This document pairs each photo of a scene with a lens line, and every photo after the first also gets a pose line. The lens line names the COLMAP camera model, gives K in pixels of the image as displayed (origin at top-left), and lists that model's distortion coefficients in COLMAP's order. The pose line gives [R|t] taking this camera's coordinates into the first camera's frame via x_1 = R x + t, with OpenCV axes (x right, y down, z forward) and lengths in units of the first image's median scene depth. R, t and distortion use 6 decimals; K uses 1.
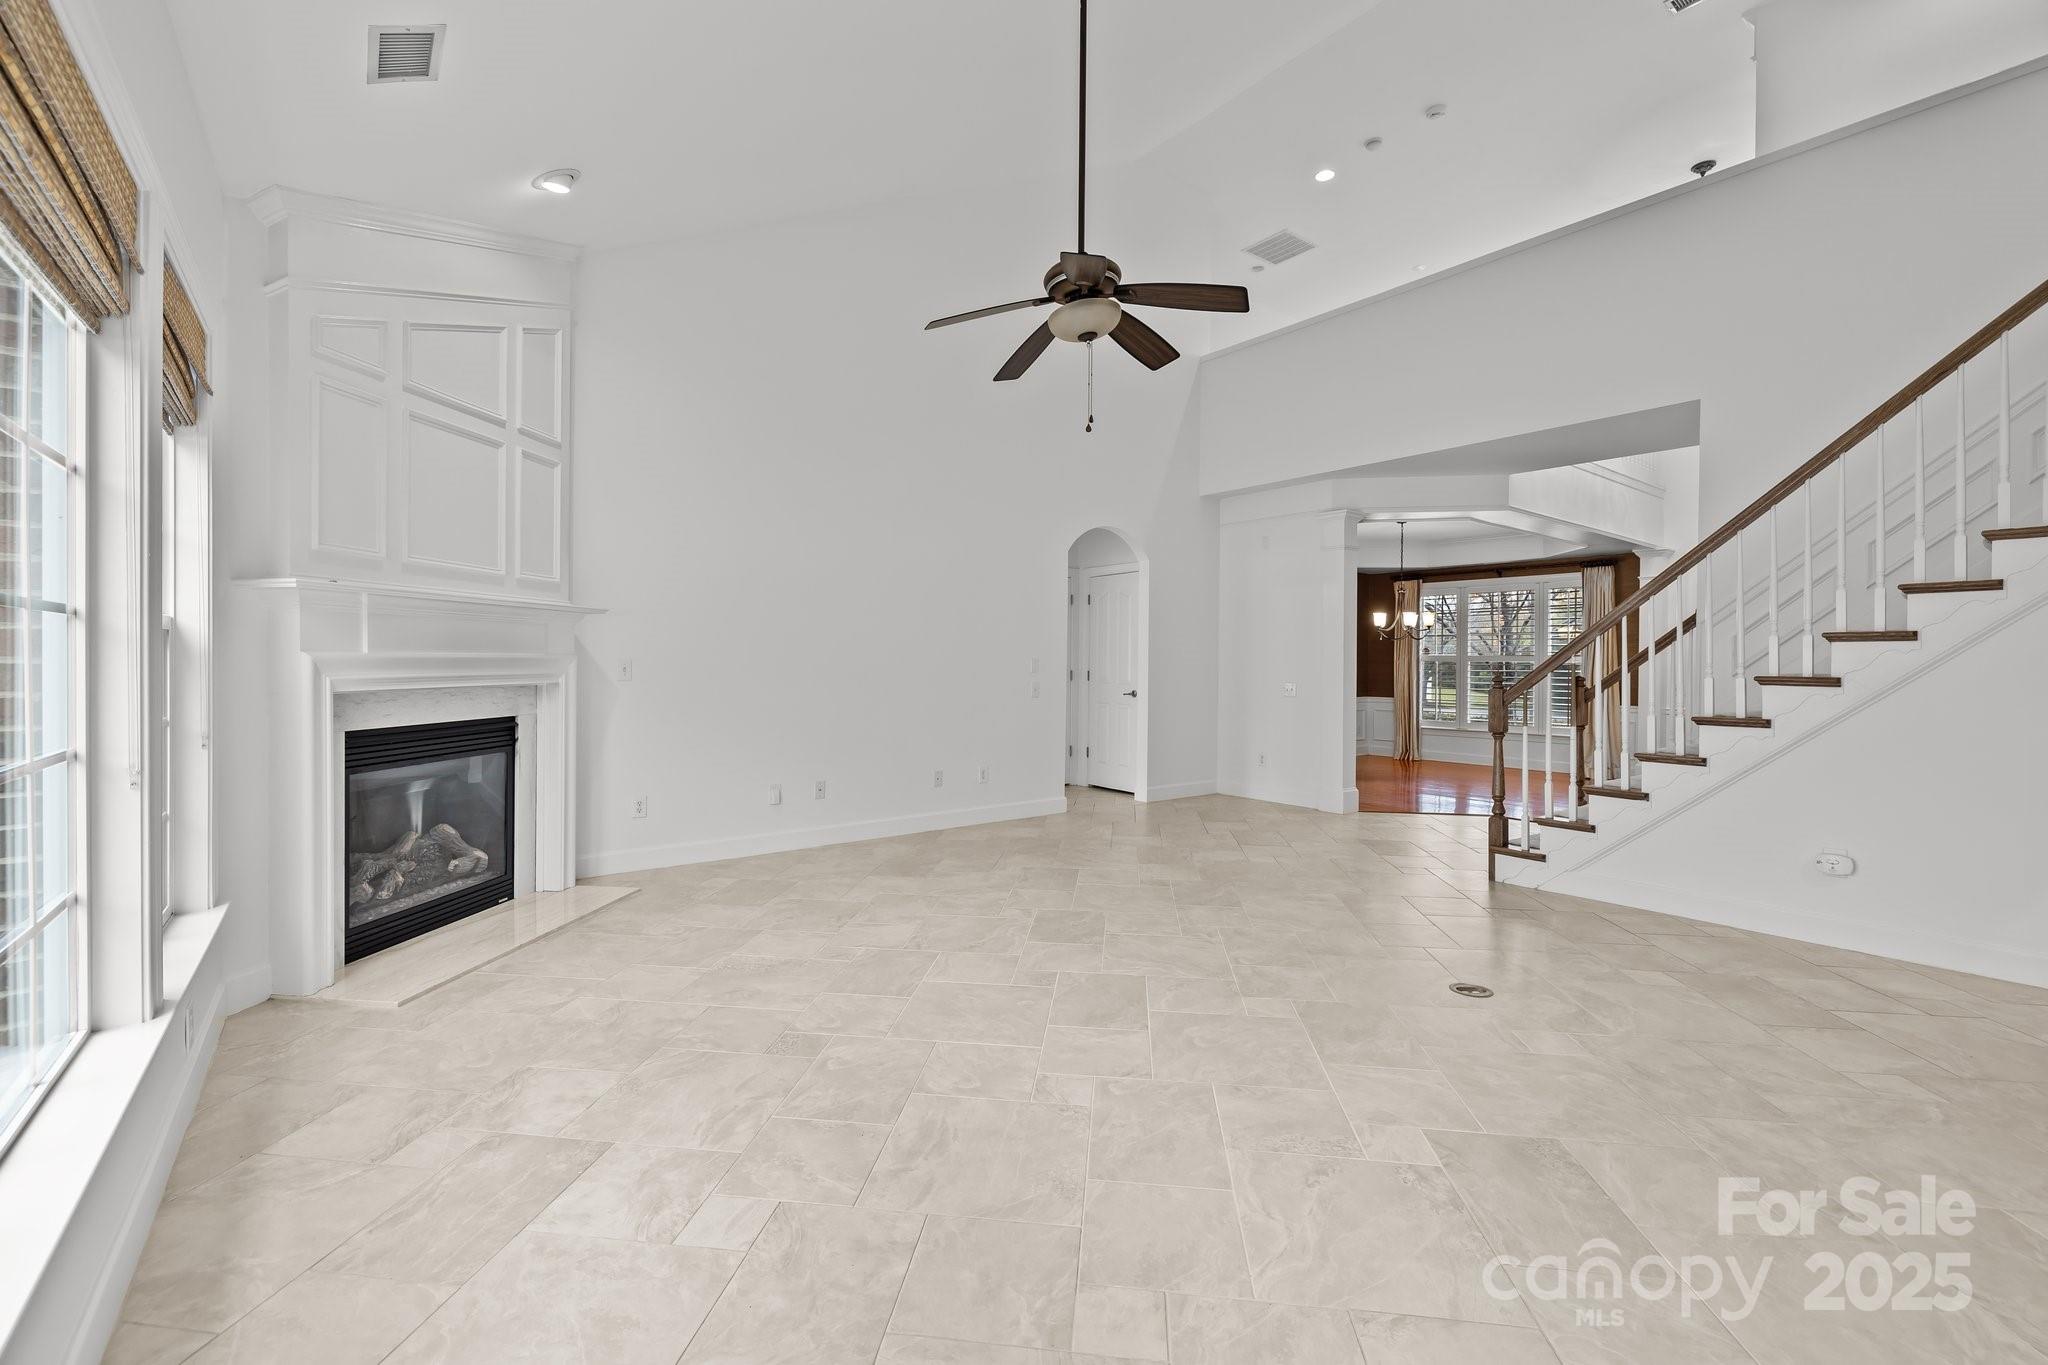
lens RADIAL K [[854.4, 0, 1011.3], [0, 854.4, 665.3], [0, 0, 1]] dist [0.001595, 0.000285]
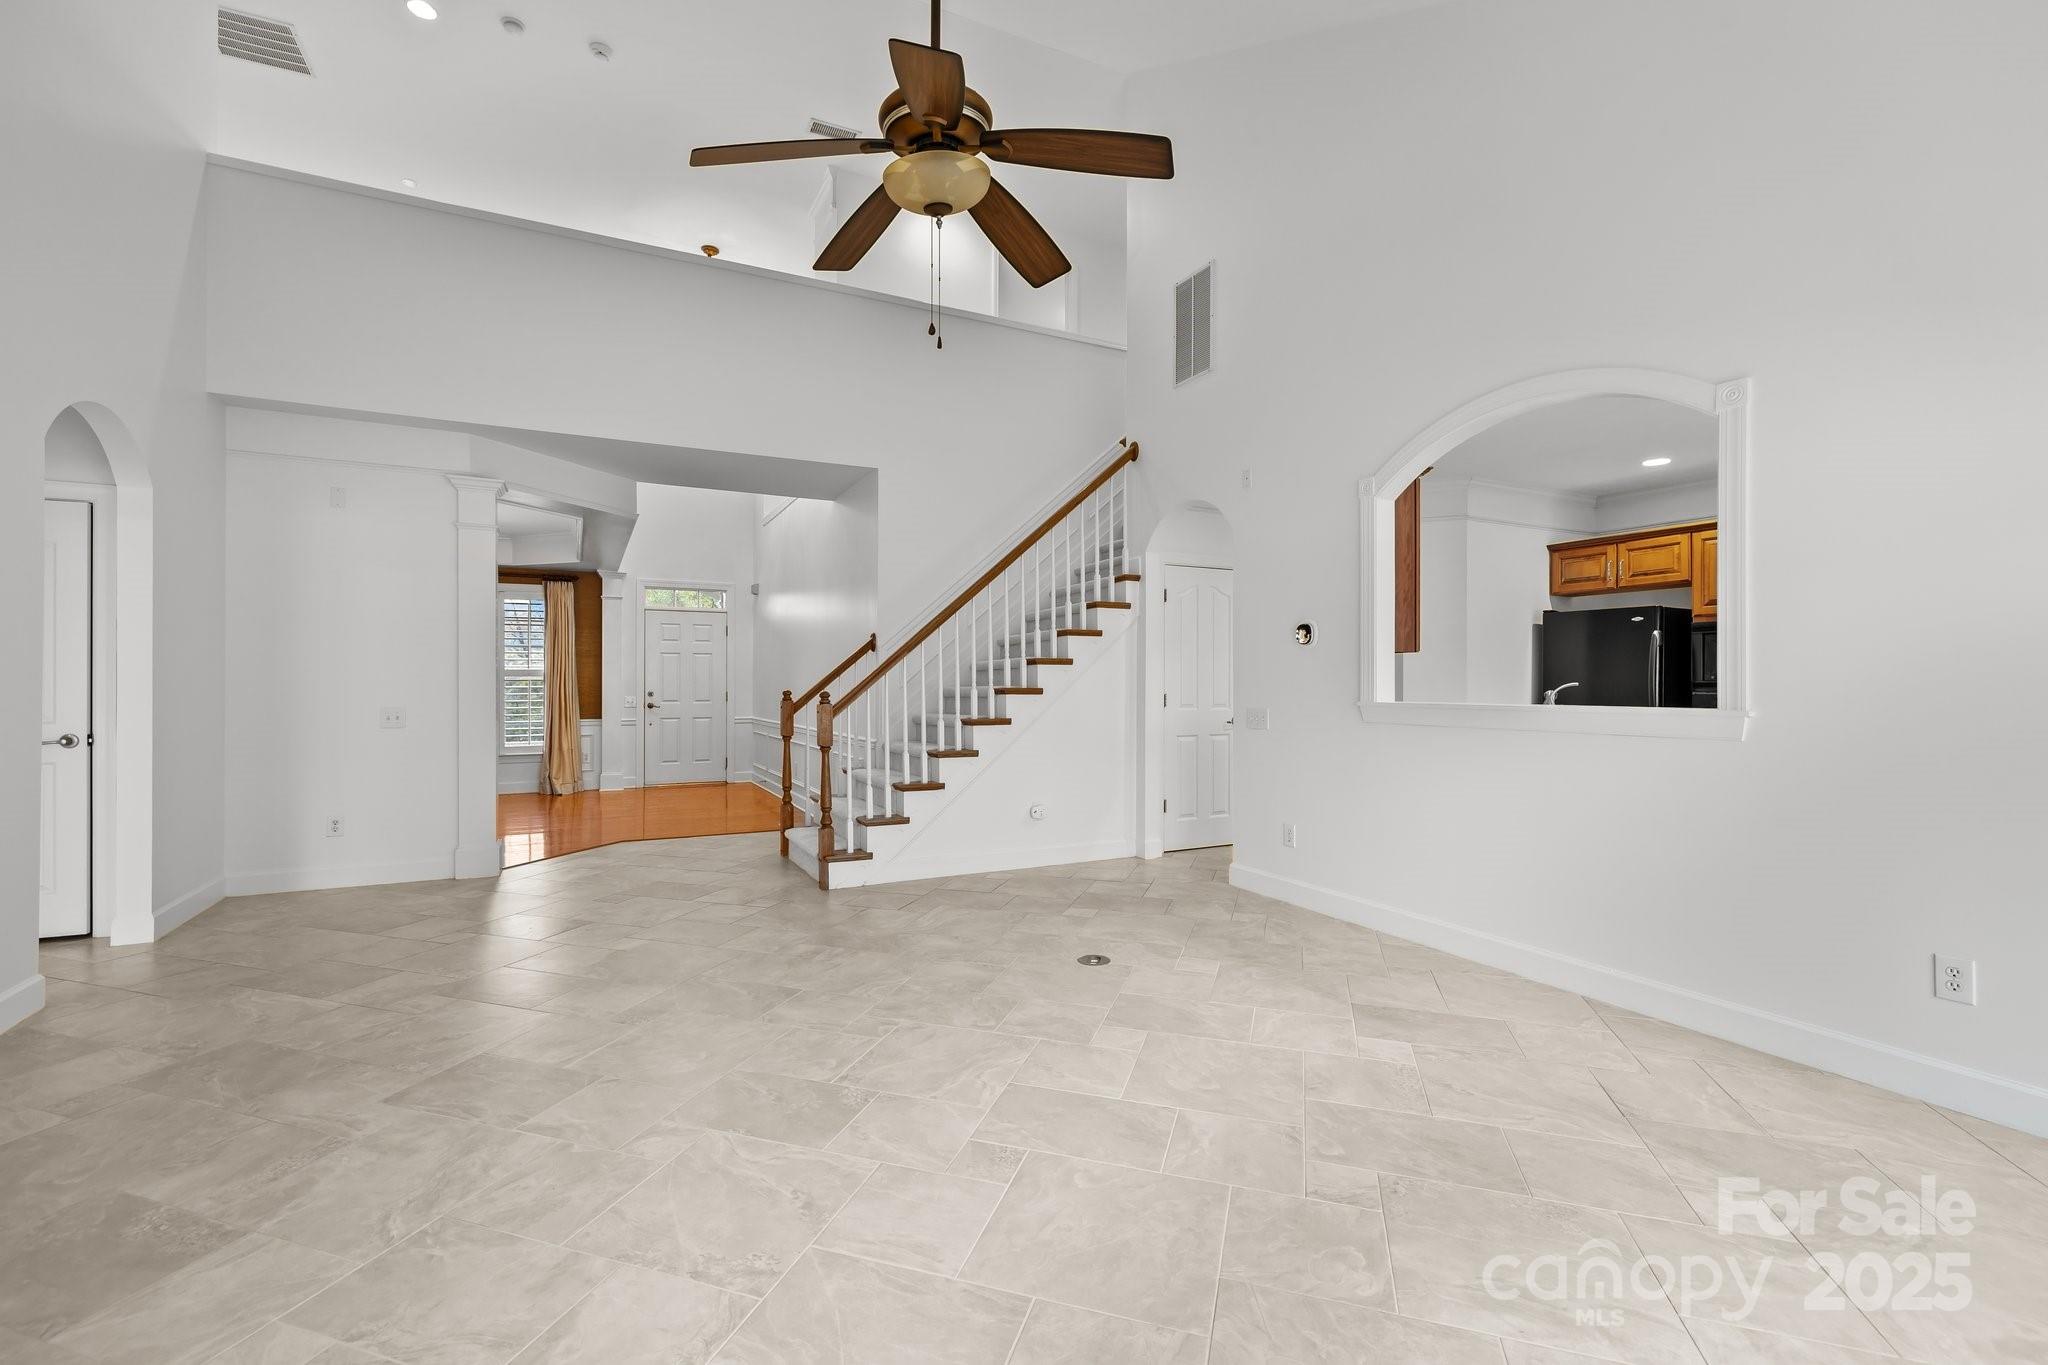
lens RADIAL K [[878.6, 0, 1015.9], [0, 878.6, 668.5], [0, 0, 1]] dist [0.002323, 0.000125]
pose [[0.184209, 0.009636, 0.982840, -0.551934], [0.004966, 0.999930, -0.010734, -0.001257], [-0.982874, 0.006858, 0.184149, 0.748344]]
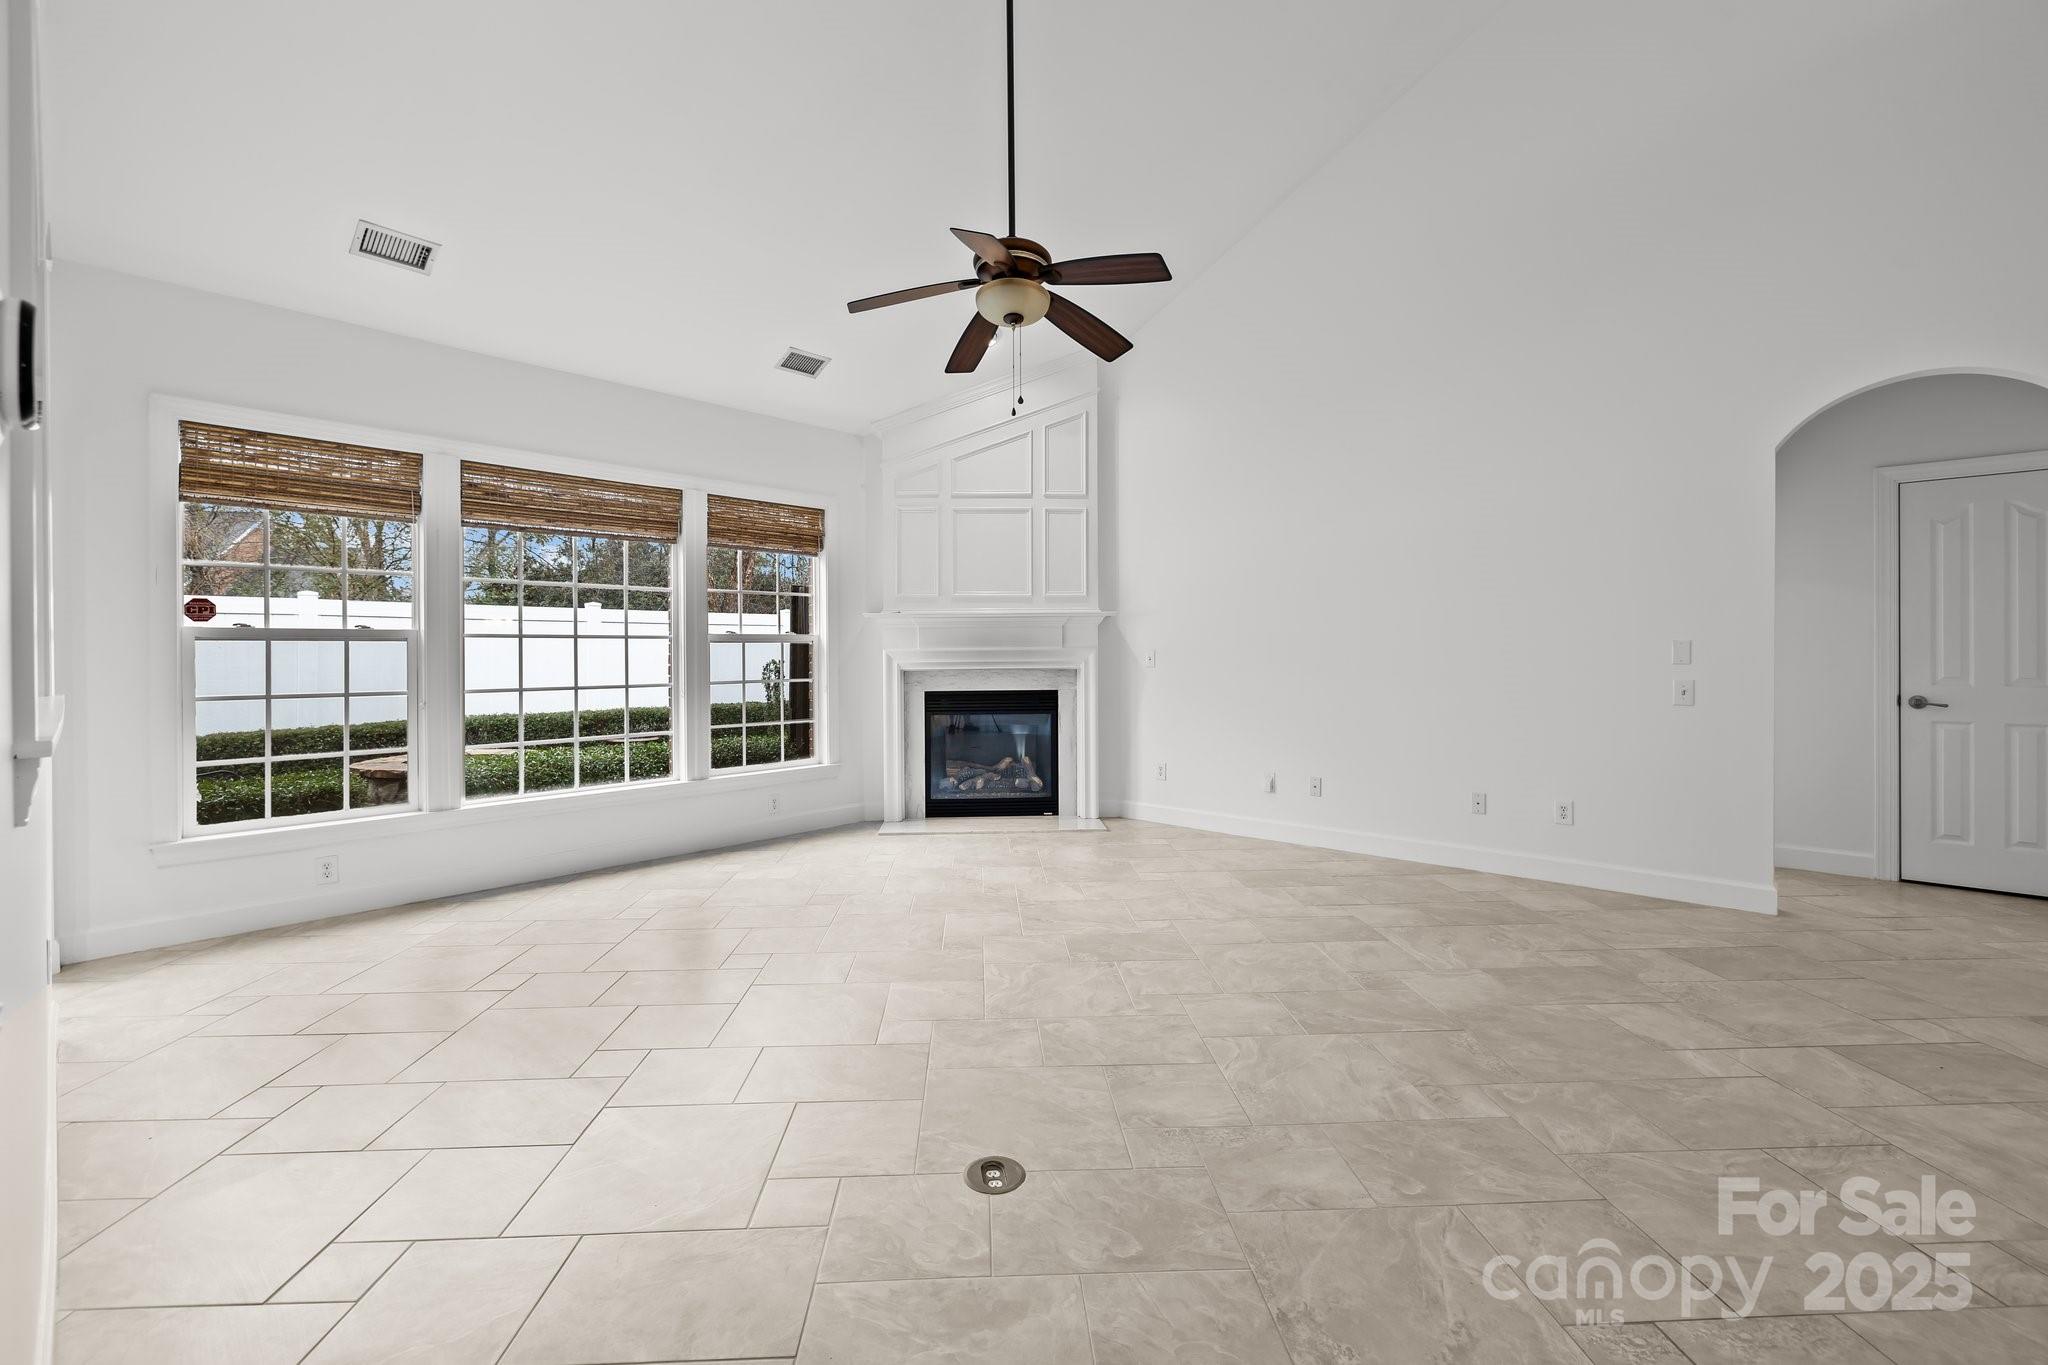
lens RADIAL K [[870.4, 0, 1025.4], [0, 870.4, 648.1], [0, 0, 1]] dist [-0.008751, -0.000224]
pose [[0.176603, -0.010788, -0.984223, 0.989484], [0.003315, 0.999941, -0.010366, 0.003334], [0.984277, -0.001432, 0.176628, 0.773379]]
